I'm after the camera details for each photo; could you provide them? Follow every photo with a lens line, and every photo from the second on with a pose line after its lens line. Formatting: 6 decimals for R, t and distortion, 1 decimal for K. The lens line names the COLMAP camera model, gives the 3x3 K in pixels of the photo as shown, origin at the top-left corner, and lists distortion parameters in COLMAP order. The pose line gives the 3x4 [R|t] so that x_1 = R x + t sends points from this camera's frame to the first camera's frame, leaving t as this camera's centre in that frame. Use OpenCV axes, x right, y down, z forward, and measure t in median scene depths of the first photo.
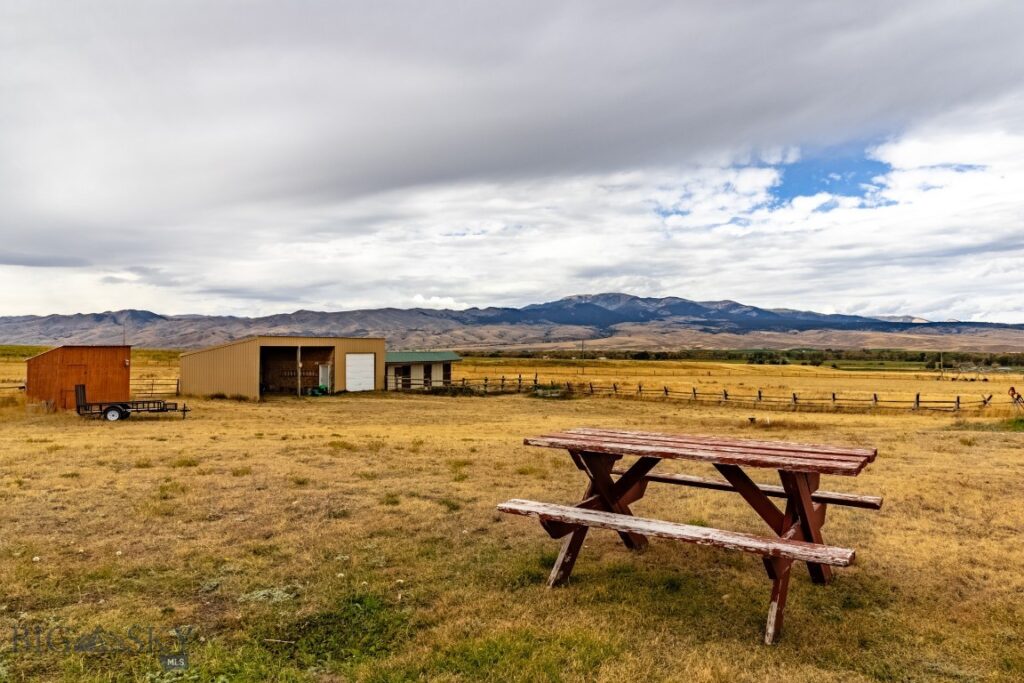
lens RADIAL K [[664.6, 0, 523.2], [0, 664.6, 344.3], [0, 0, 1]] dist [-0.001186, 0.001600]
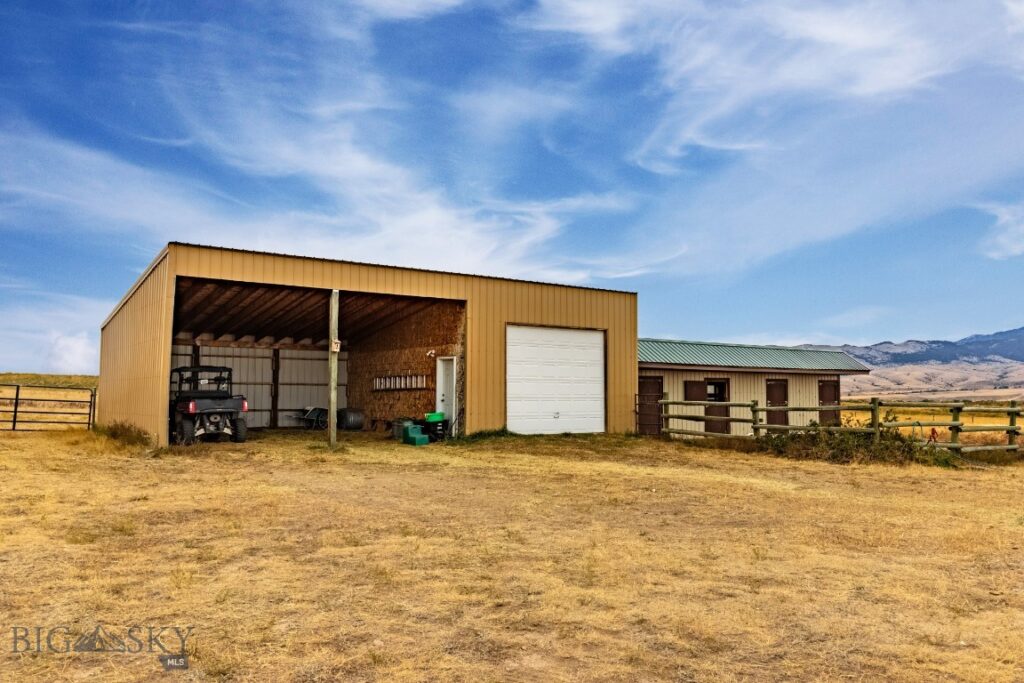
lens RADIAL K [[802.6, 0, 510.4], [0, 802.6, 339.4], [0, 0, 1]] dist [-0.002072, -0.003160]
pose [[0.871543, -0.031171, -0.489327, -0.048078], [-0.000421, 0.997929, -0.064318, 0.039287], [0.490318, 0.056262, 0.869726, 0.510800]]
